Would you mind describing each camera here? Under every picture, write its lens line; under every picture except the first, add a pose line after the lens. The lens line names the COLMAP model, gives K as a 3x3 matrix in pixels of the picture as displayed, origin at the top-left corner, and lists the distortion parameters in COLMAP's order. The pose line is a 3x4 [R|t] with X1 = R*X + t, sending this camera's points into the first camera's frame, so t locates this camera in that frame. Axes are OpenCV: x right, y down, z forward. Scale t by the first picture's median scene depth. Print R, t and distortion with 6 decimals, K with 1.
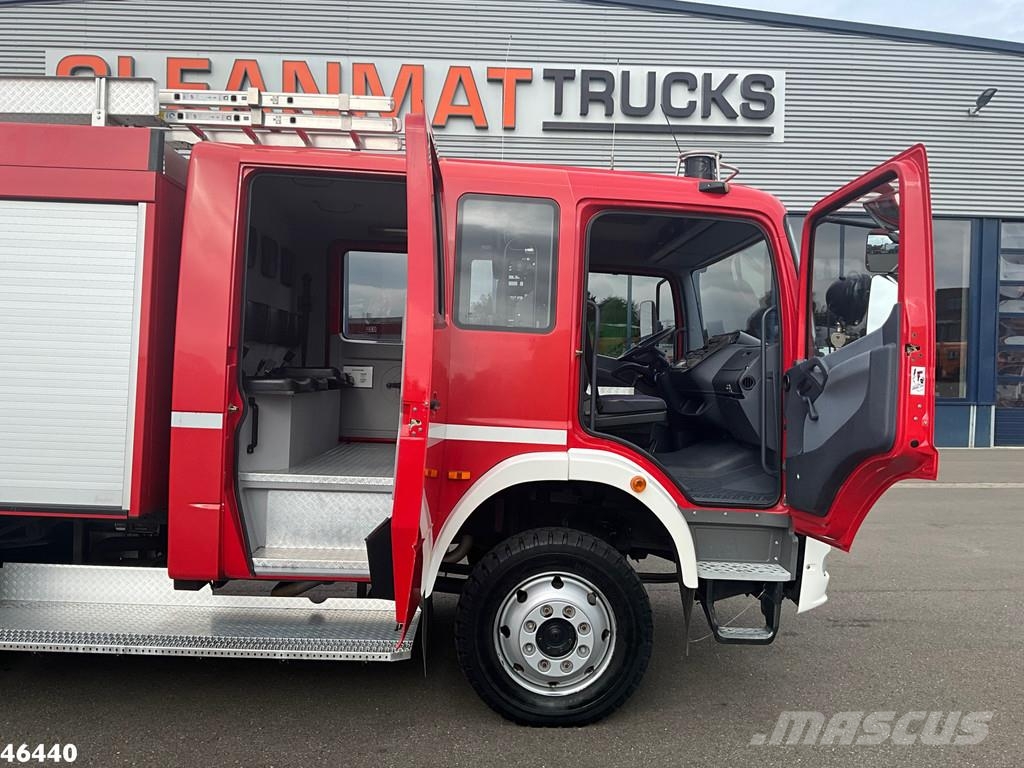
lens RADIAL K [[844.0, 0, 512.0], [0, 844.0, 384.0], [0, 0, 1]] dist [0.093384, -0.178680]
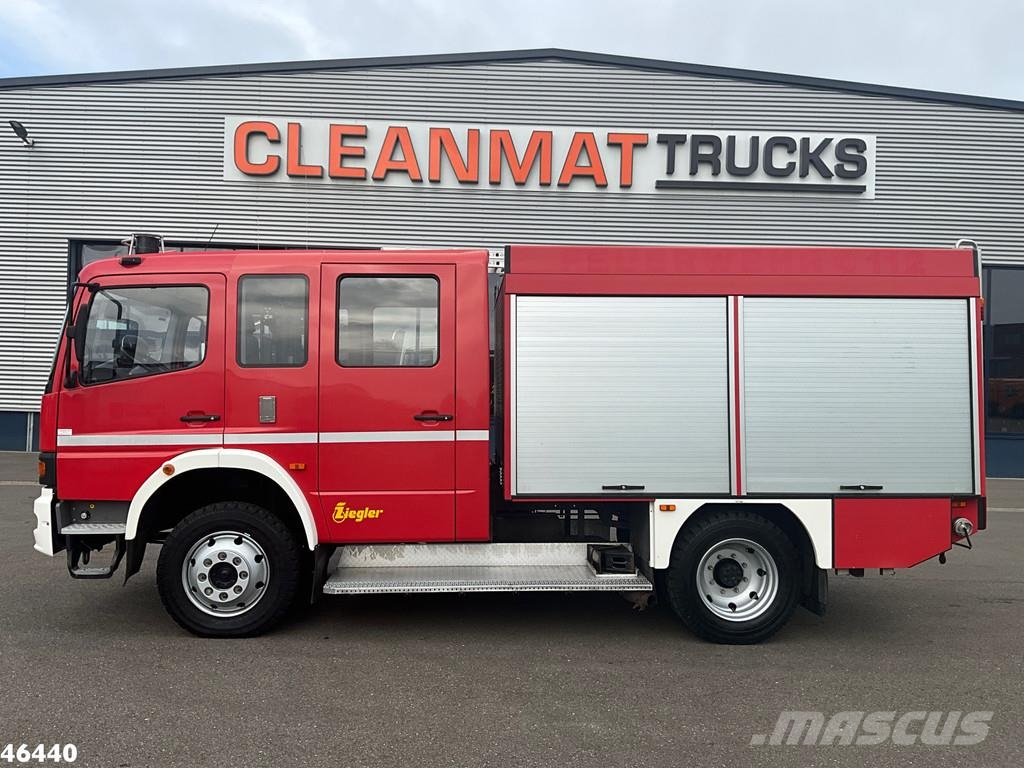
lens RADIAL K [[844.0, 0, 512.0], [0, 844.0, 384.0], [0, 0, 1]] dist [0.093384, -0.178680]
pose [[0.998857, 0.014443, -0.045572, -0.098951], [-0.015946, 0.999335, -0.032793, -0.000064], [0.045068, 0.033482, 0.998423, -0.120098]]
